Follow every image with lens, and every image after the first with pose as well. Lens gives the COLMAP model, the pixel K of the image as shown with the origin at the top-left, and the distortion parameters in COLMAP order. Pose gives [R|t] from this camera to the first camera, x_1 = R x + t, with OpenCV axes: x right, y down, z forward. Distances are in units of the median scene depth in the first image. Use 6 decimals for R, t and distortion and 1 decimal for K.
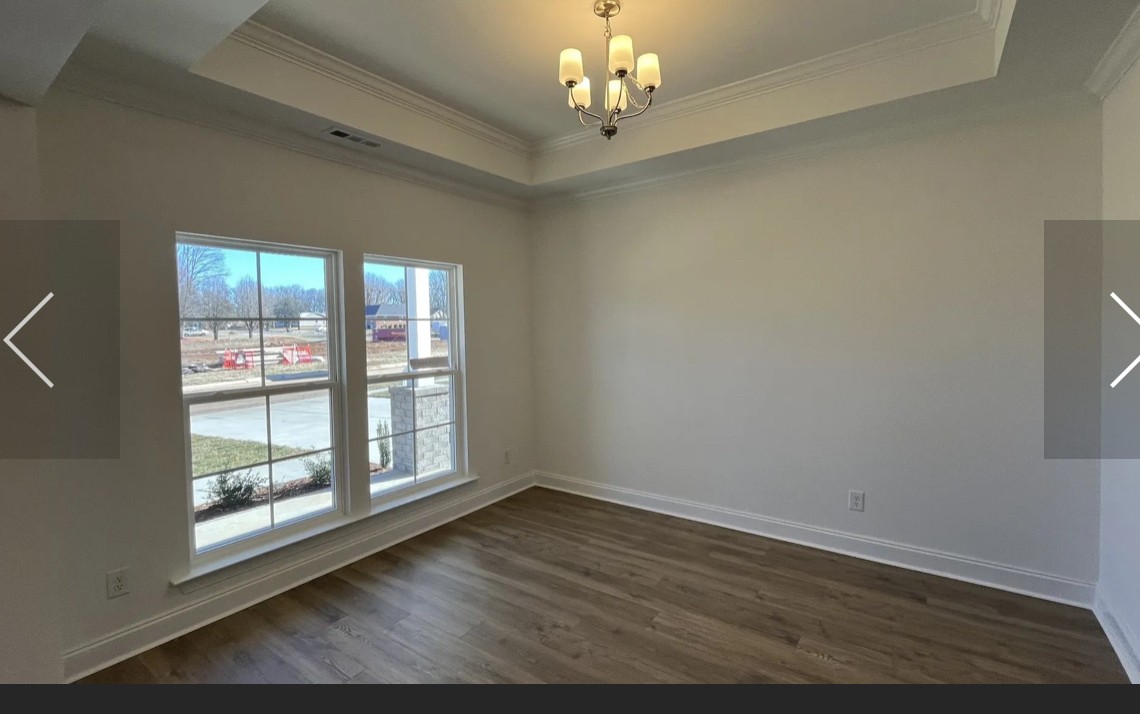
lens RADIAL K [[508.0, 0, 570.0], [0, 508.0, 357.0], [0, 0, 1]] dist [0.001679, 0.000103]
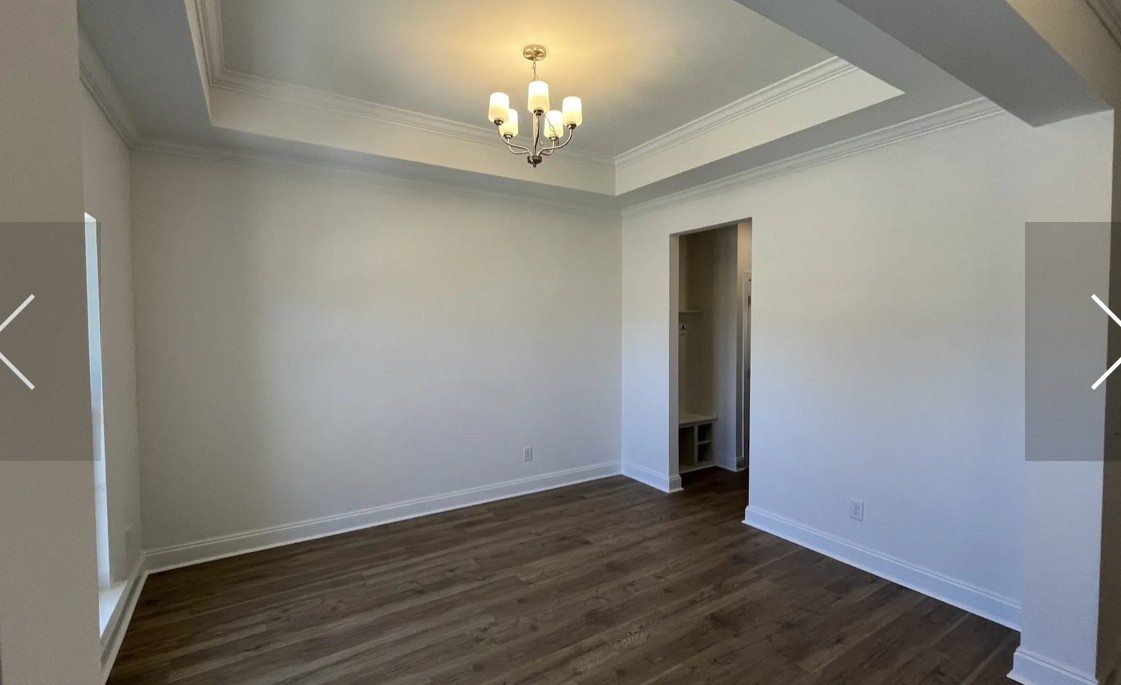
lens RADIAL K [[484.3, 0, 560.5], [0, 484.3, 342.5], [0, 0, 1]] dist [-0.002300, -0.000156]
pose [[0.369789, -0.017901, 0.928943, -0.684361], [0.050841, 0.998706, -0.000993, -0.039362], [-0.927724, 0.047596, 0.370221, 0.355822]]
